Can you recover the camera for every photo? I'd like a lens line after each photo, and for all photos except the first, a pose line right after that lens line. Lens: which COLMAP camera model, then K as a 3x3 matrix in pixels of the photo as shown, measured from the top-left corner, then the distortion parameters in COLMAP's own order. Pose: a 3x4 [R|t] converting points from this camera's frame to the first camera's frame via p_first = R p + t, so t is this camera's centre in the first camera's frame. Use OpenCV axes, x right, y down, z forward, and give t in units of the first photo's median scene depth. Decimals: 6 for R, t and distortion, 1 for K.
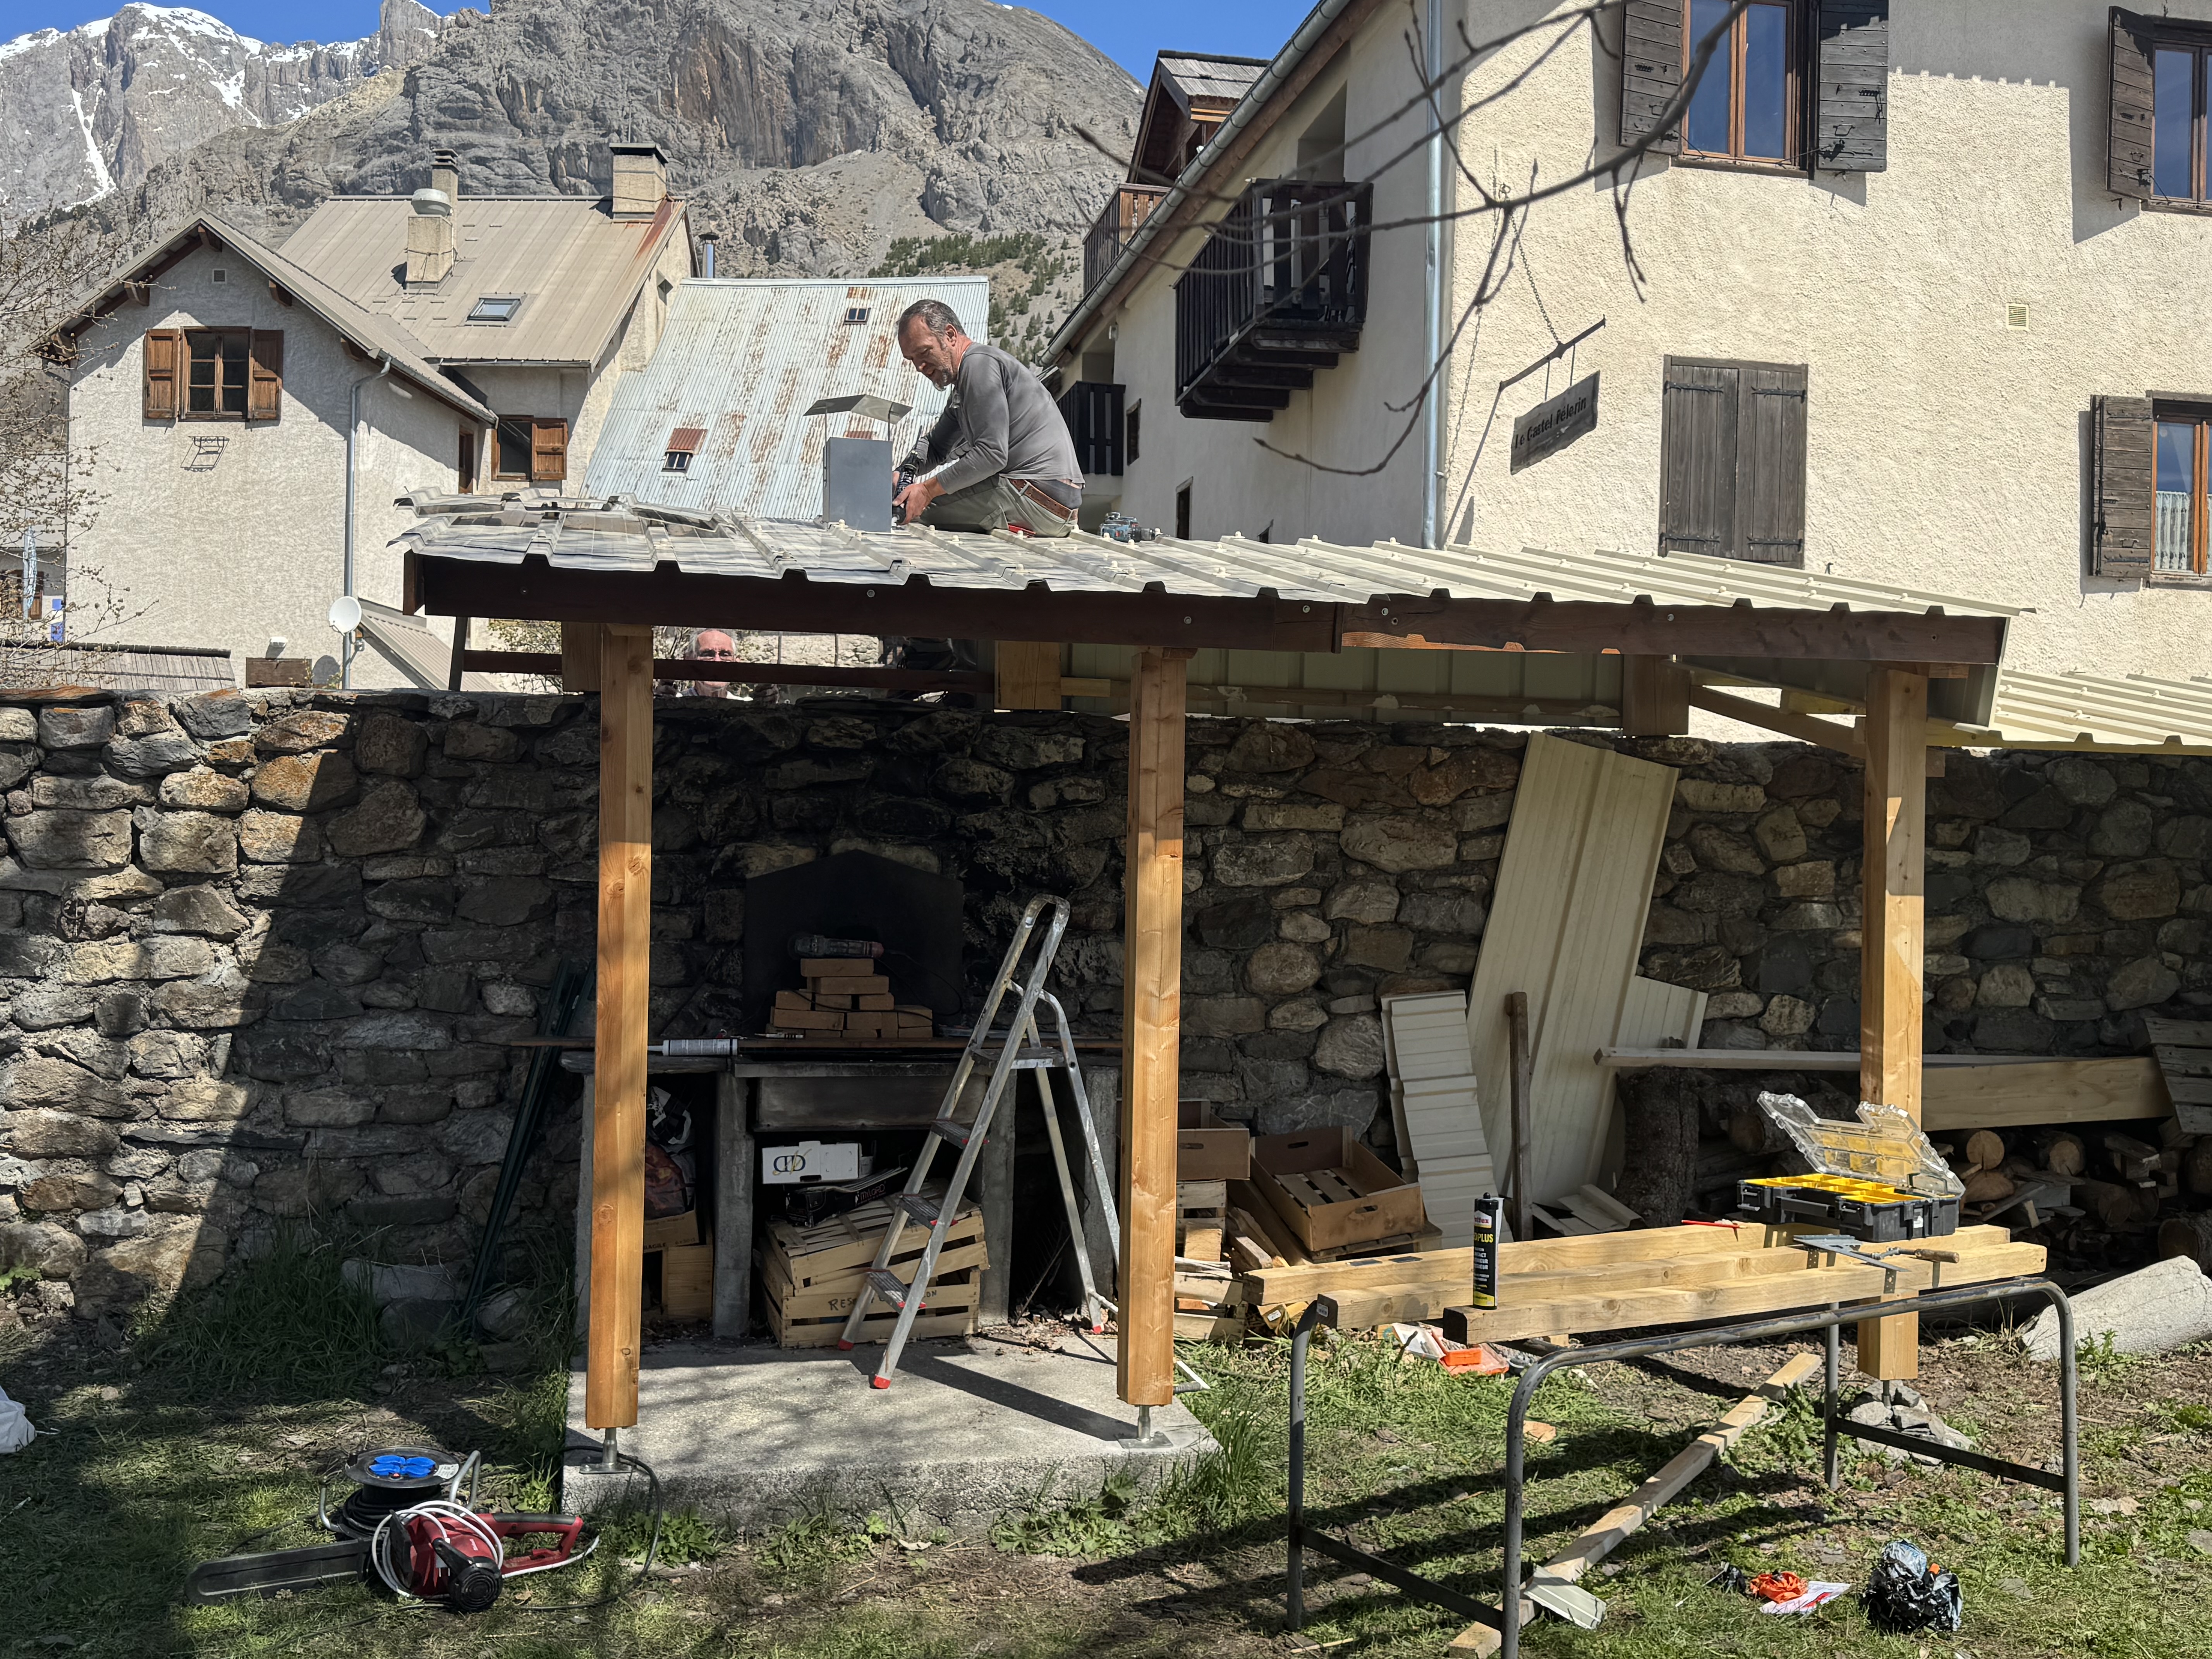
lens RADIAL K [[2192.4, 0, 1106.0], [0, 2192.4, 829.5], [0, 0, 1]] dist [0.211914, -0.436574]
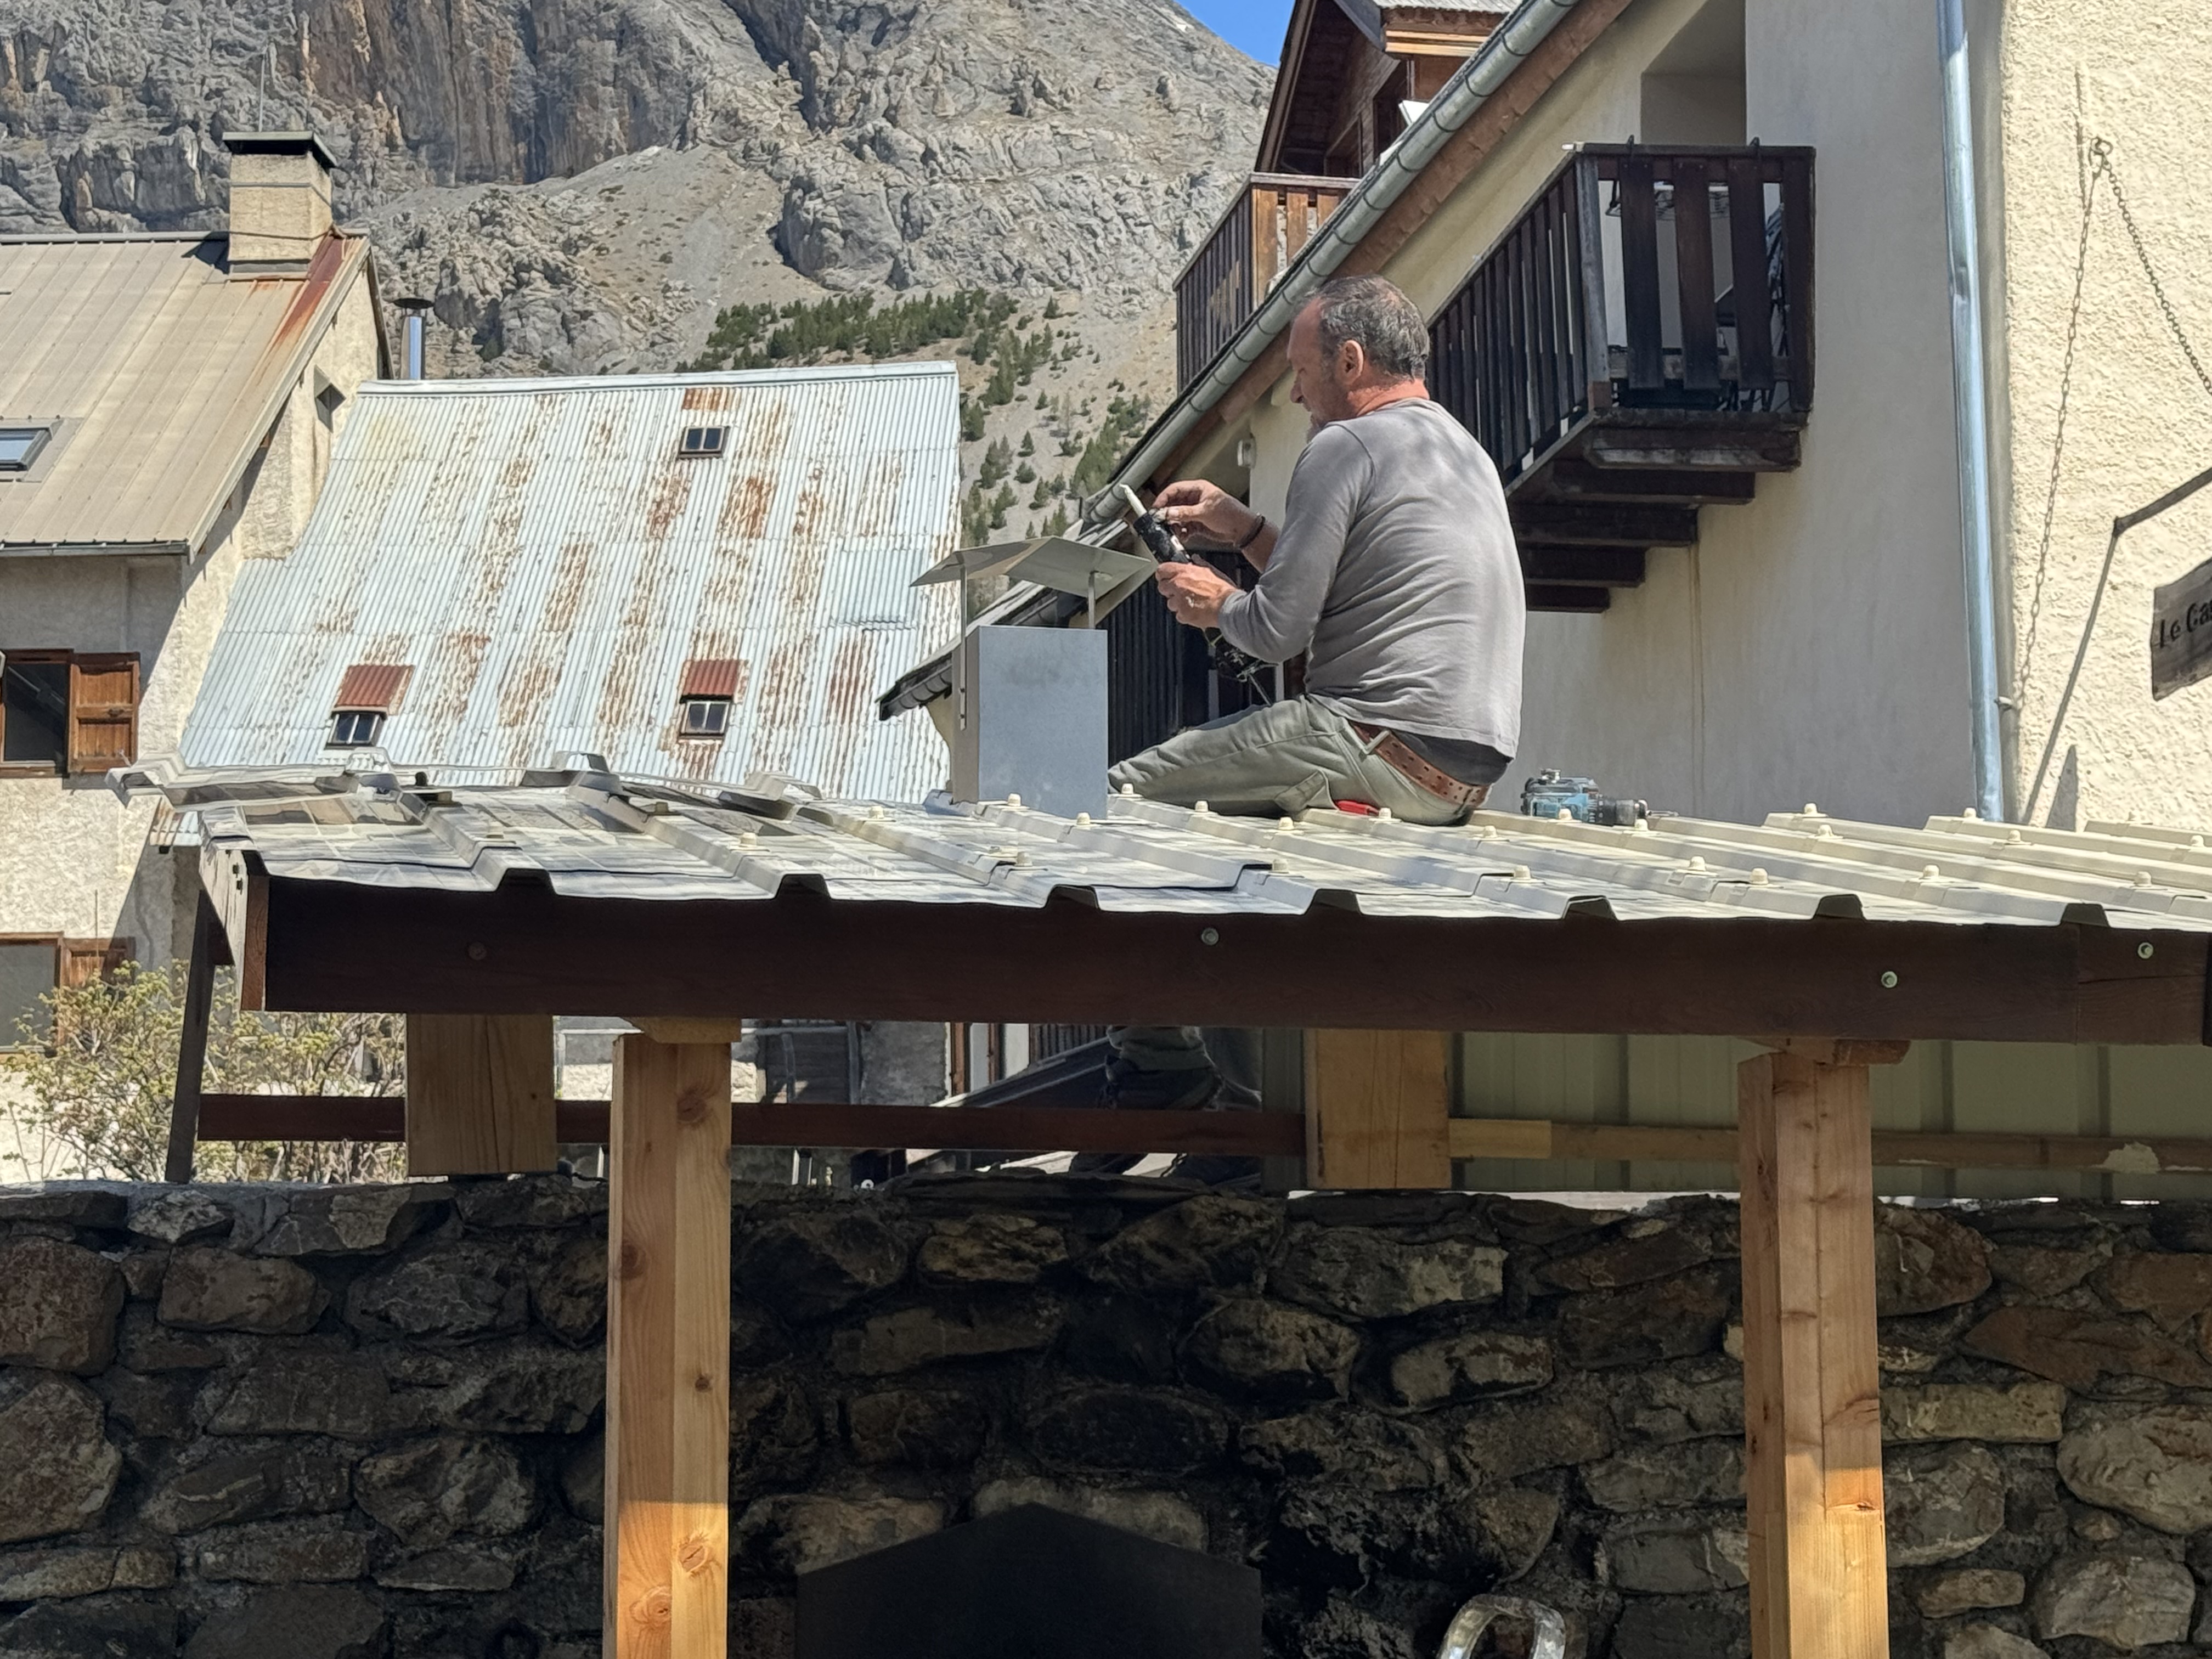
lens RADIAL K [[4336.2, 0, 1106.0], [0, 4336.2, 829.5], [0, 0, 1]] dist [0.134549, 0.540940]
pose [[0.999739, -0.022826, -0.000051, -0.092253], [0.022596, 0.989993, -0.139299, -0.003134], [0.003230, 0.139261, 0.990250, 0.076666]]
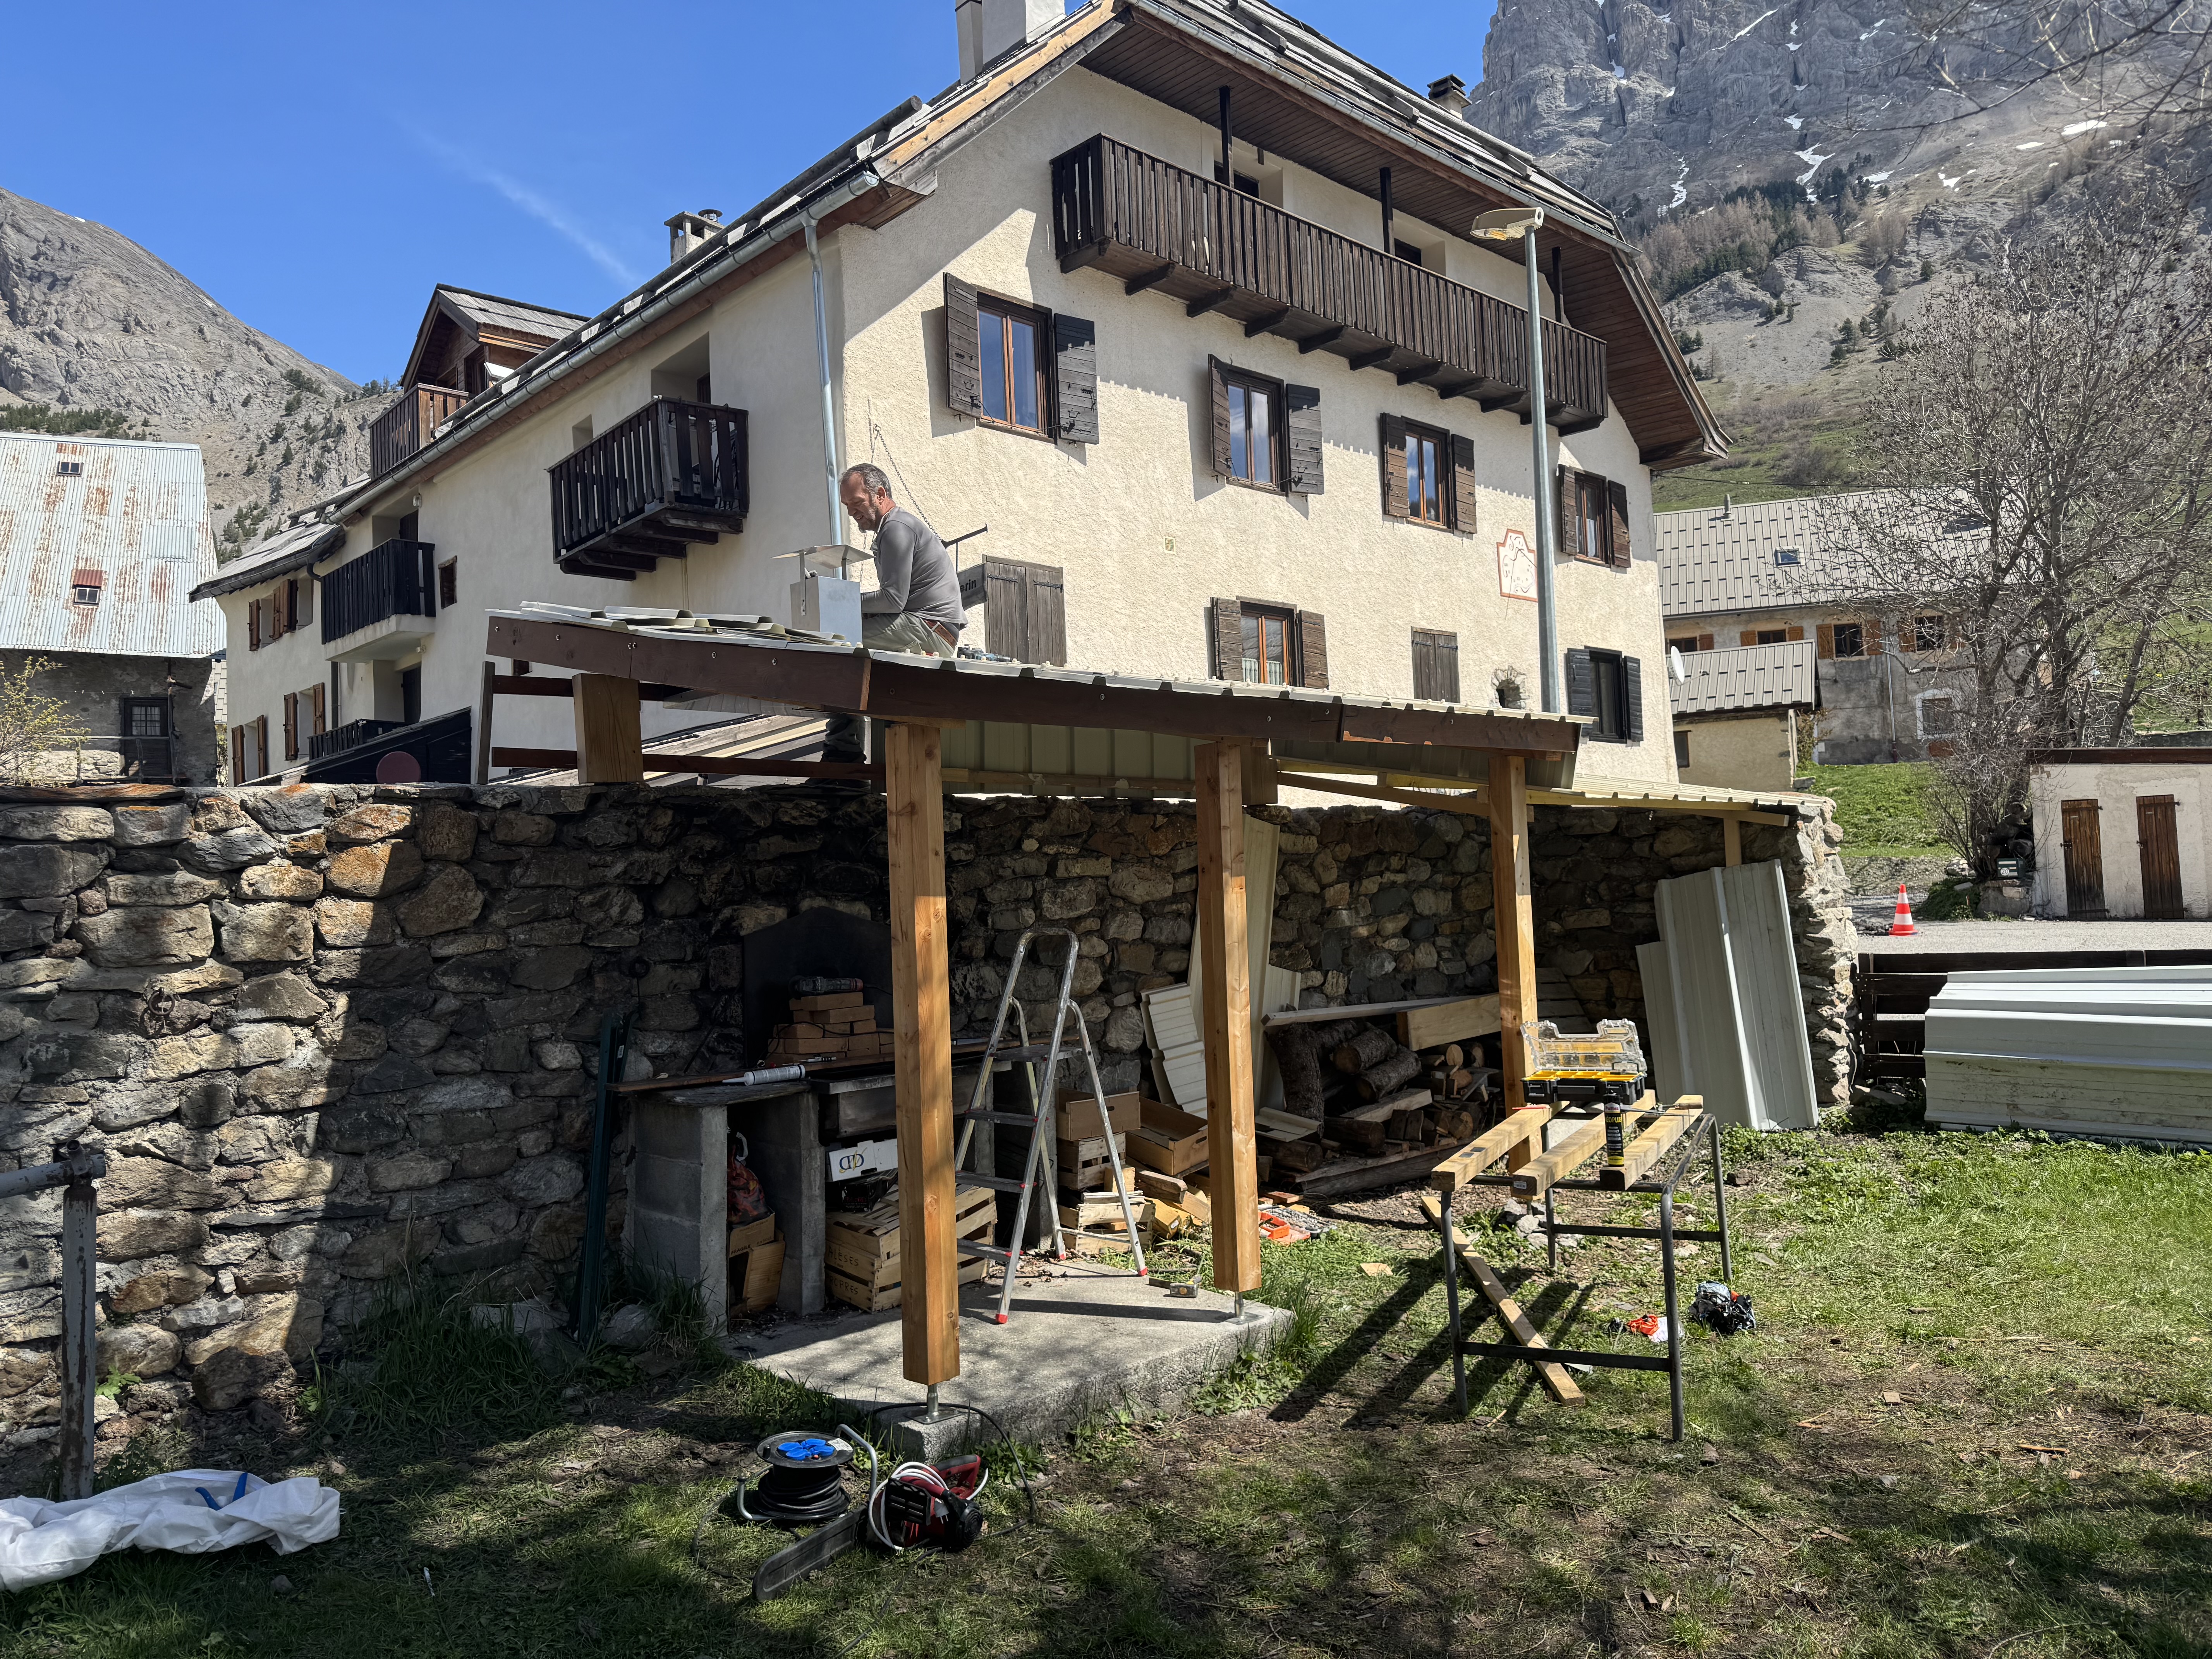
lens RADIAL K [[1603.4, 0, 1106.0], [0, 1603.4, 829.5], [0, 0, 1]] dist [0.067079, -0.068340]
pose [[0.853439, -0.030023, 0.520328, -0.432891], [0.051207, 0.998339, -0.026384, -0.001970], [-0.518671, 0.049162, 0.853559, 0.141296]]
